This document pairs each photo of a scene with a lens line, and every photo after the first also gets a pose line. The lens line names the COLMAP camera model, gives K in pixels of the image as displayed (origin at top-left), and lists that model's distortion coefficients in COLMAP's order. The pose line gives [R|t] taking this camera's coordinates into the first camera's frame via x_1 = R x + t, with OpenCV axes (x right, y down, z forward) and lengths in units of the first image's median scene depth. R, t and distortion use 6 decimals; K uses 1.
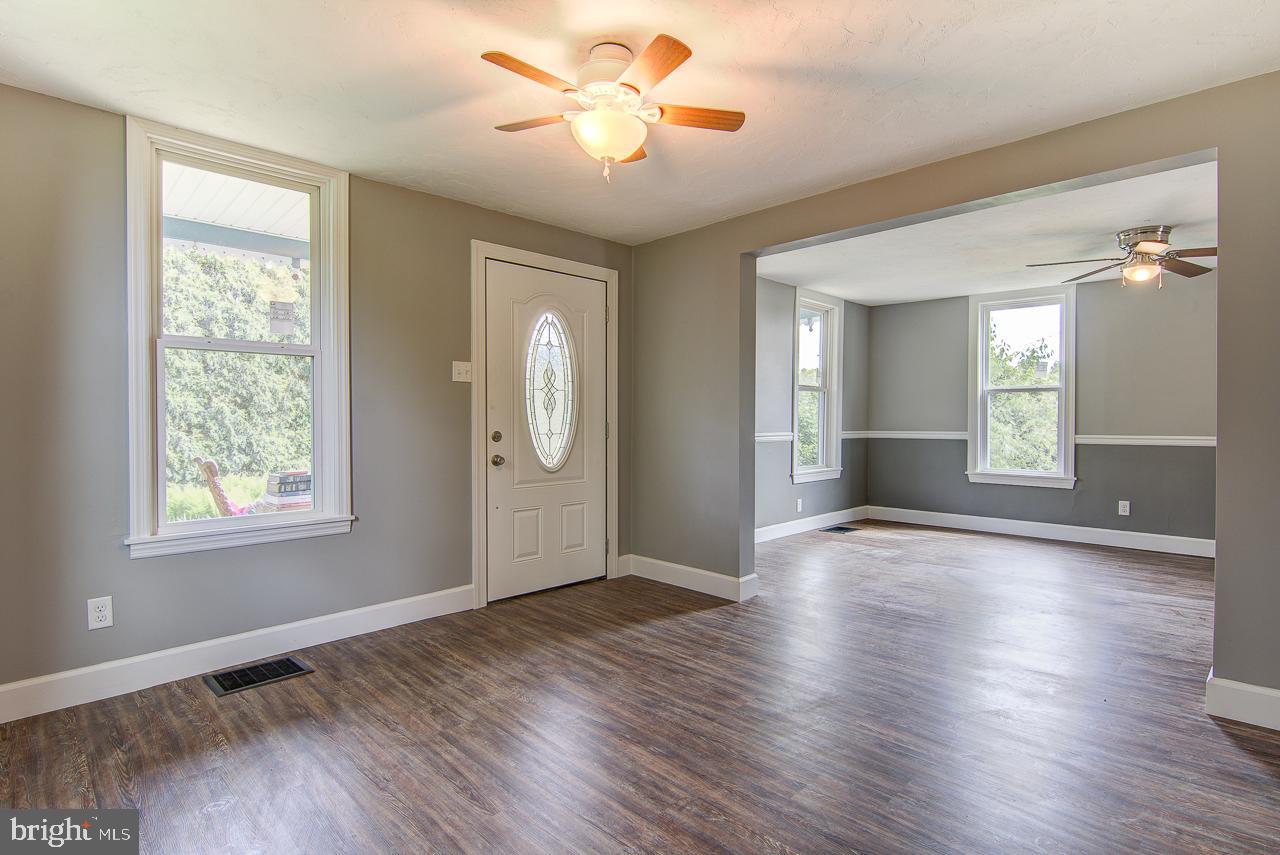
lens RADIAL K [[645.1, 0, 648.7], [0, 645.1, 426.5], [0, 0, 1]] dist [0.000827, -0.008302]
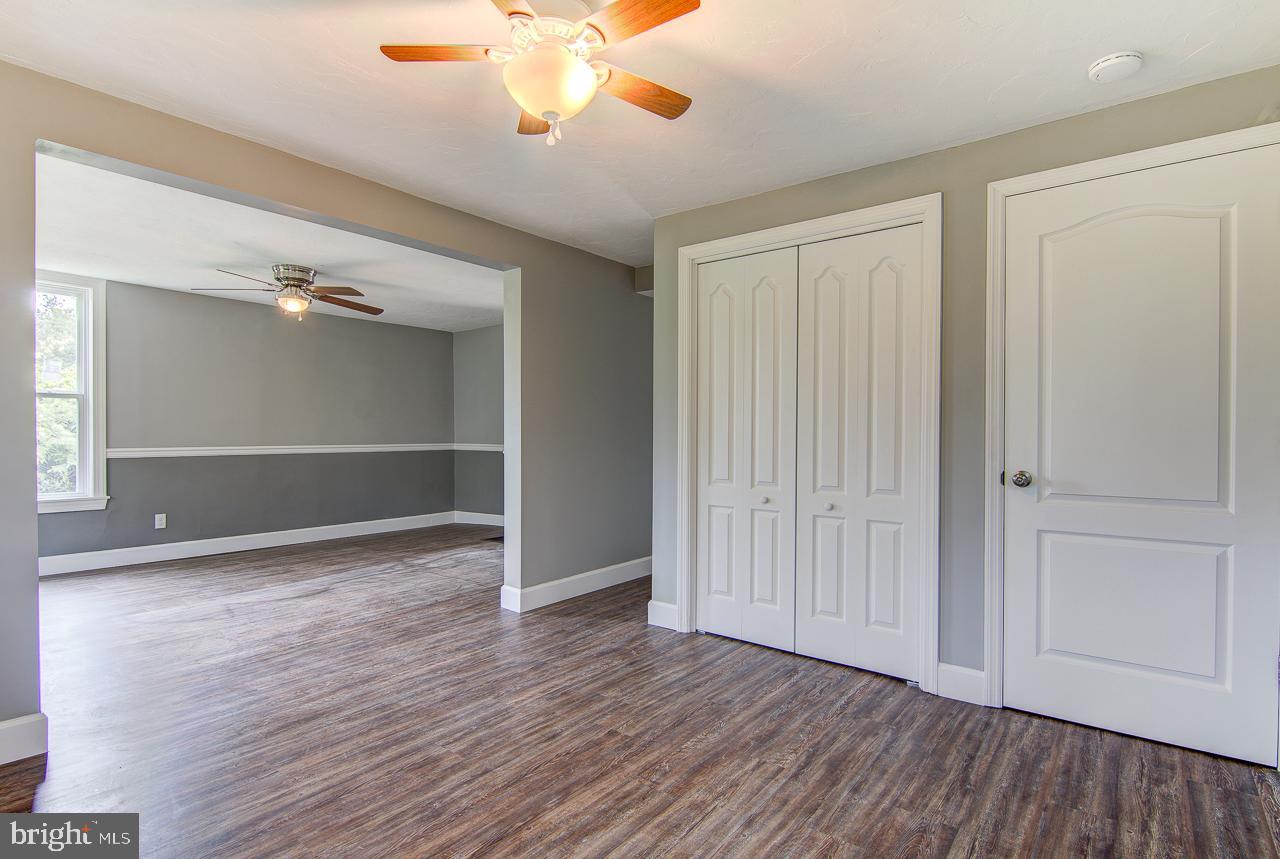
lens RADIAL K [[644.3, 0, 671.1], [0, 644.3, 439.9], [0, 0, 1]] dist [-0.022860, -0.000140]
pose [[-0.156215, -0.012303, 0.987647, -0.325577], [0.008816, 0.999865, 0.013849, -0.004162], [-0.987684, 0.010870, -0.156085, 0.358420]]
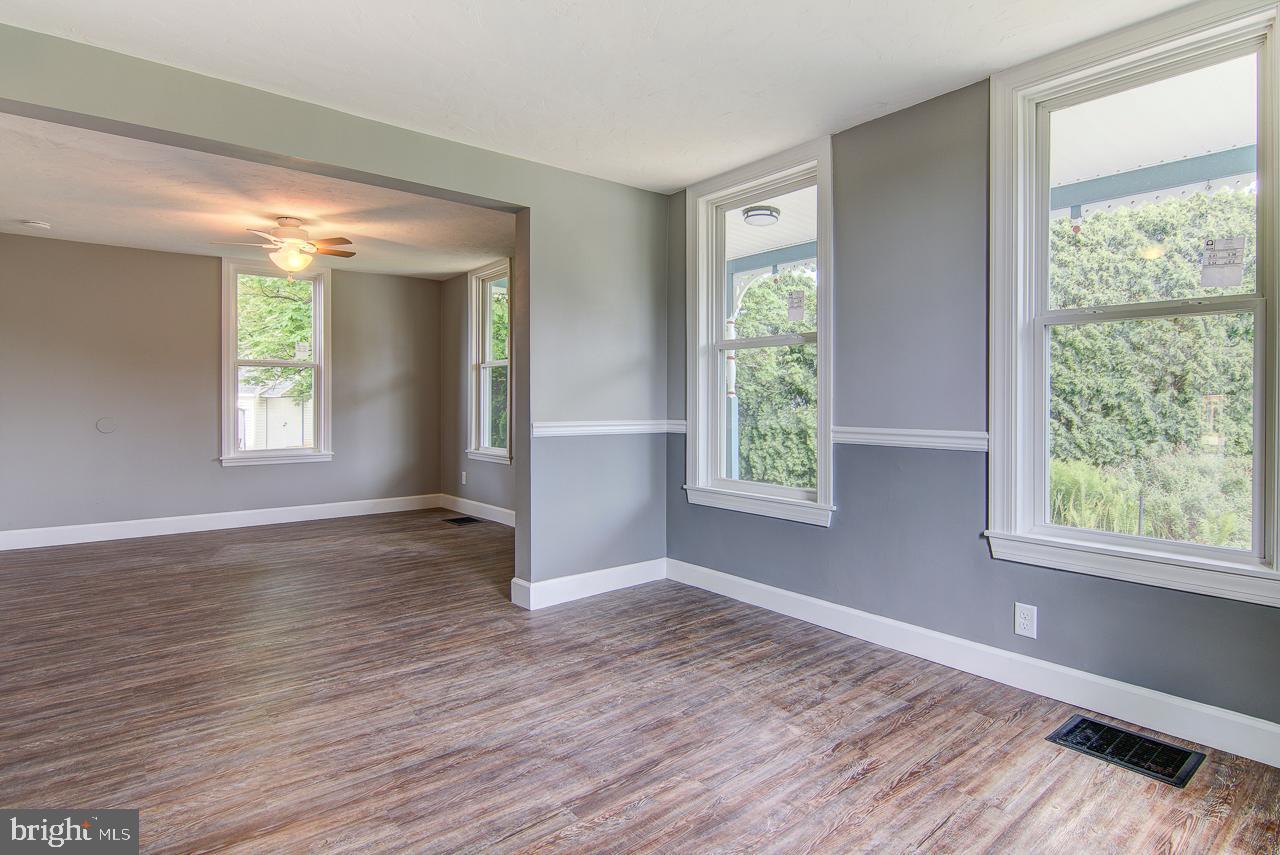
lens RADIAL K [[661.2, 0, 655.2], [0, 661.2, 397.4], [0, 0, 1]] dist [0.001712, -0.009339]
pose [[-0.099454, -0.003793, -0.995035, 0.692378], [-0.014423, 0.999893, -0.002370, -0.009214], [0.994938, 0.014116, -0.099498, 0.856771]]
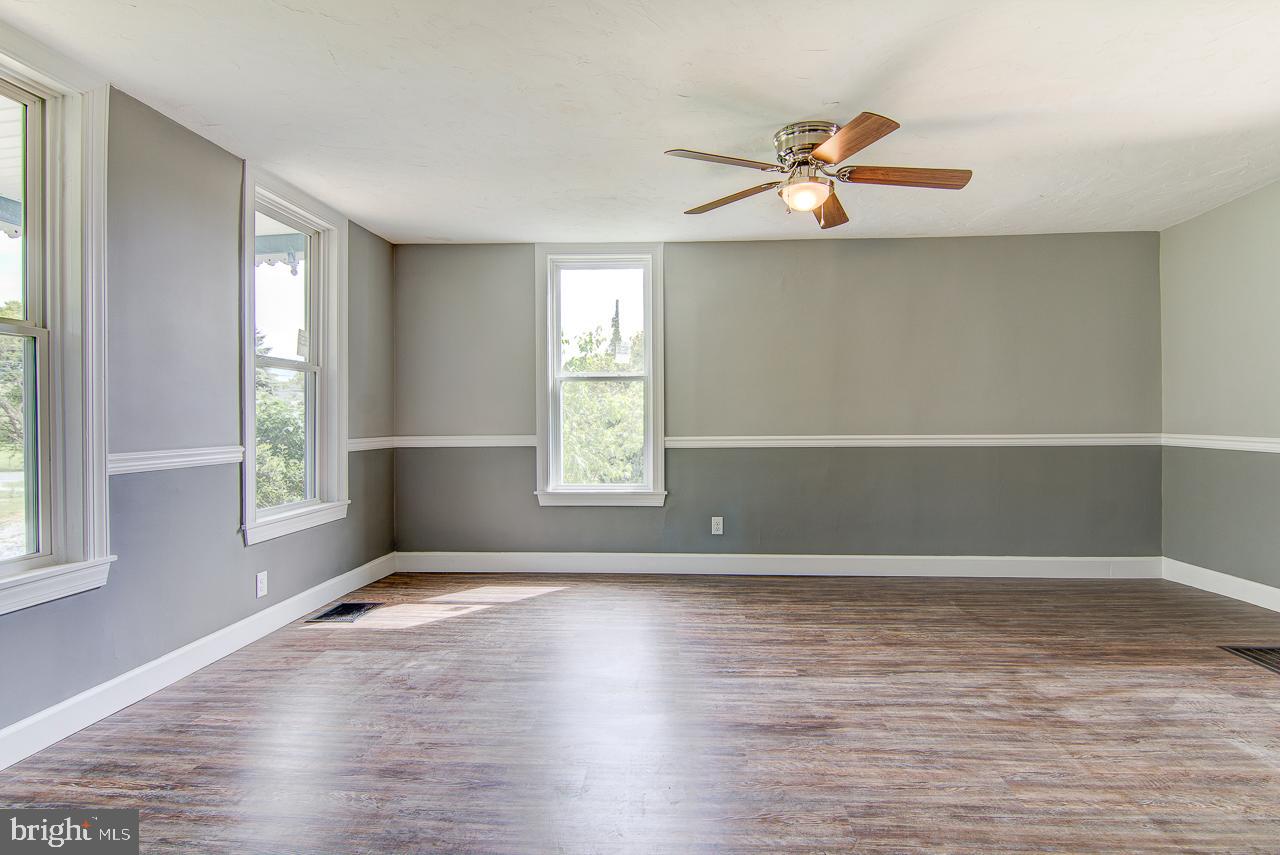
lens RADIAL K [[645.1, 0, 648.7], [0, 645.1, 426.5], [0, 0, 1]] dist [0.000827, -0.008302]
pose [[0.761890, -0.016224, 0.647503, 0.142100], [0.016453, 0.999848, 0.005694, -0.003763], [-0.647497, 0.006315, 0.762041, 0.414837]]
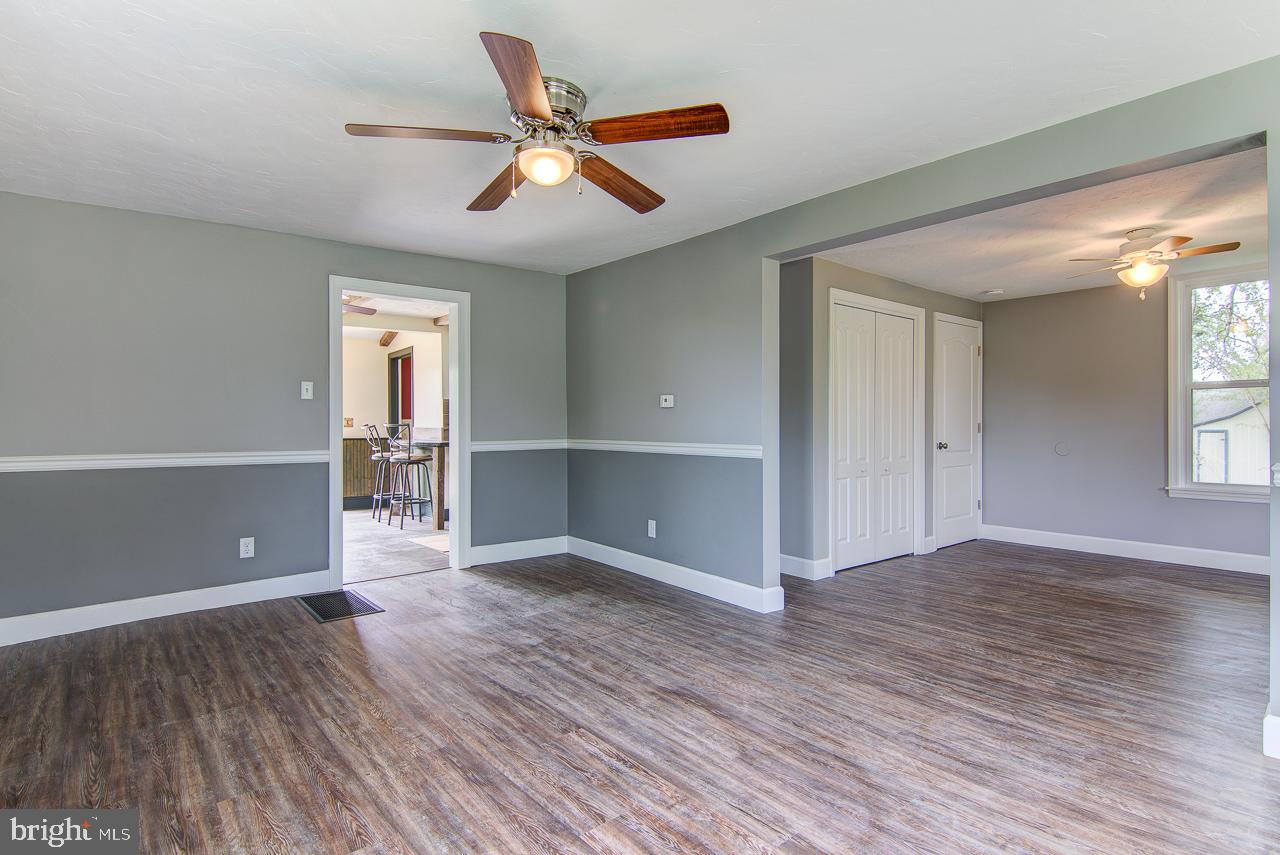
lens RADIAL K [[645.1, 0, 648.7], [0, 645.1, 426.5], [0, 0, 1]] dist [0.000827, -0.008302]
pose [[-0.996437, 0.002770, 0.084293, 0.438653], [0.004023, 0.999884, 0.014701, -0.015436], [-0.084242, 0.014988, -0.996333, 1.084042]]
